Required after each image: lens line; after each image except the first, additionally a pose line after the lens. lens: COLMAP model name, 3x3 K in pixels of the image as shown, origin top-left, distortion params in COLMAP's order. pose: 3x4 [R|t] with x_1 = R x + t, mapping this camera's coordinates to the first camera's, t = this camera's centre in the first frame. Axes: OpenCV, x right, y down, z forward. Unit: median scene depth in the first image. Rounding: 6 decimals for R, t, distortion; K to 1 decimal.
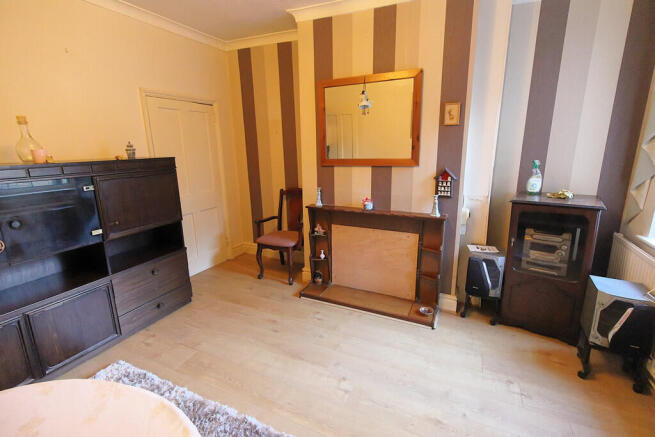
lens RADIAL K [[303.4, 0, 333.8], [0, 303.4, 217.6], [0, 0, 1]] dist [0.000276, 0.000009]
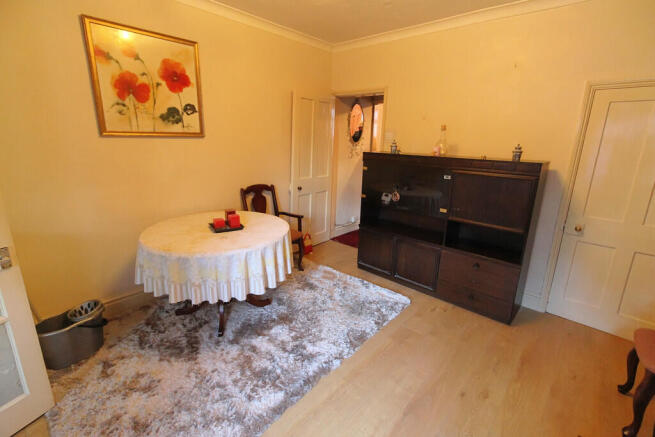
lens RADIAL K [[303.4, 0, 333.5], [0, 303.4, 217.0], [0, 0, 1]] dist [0.000276, 0.000009]
pose [[-0.299596, 0.235644, -0.924507, 0.539929], [-0.256872, 0.913313, 0.316033, -0.201604], [0.918836, 0.332162, -0.213095, 0.777388]]
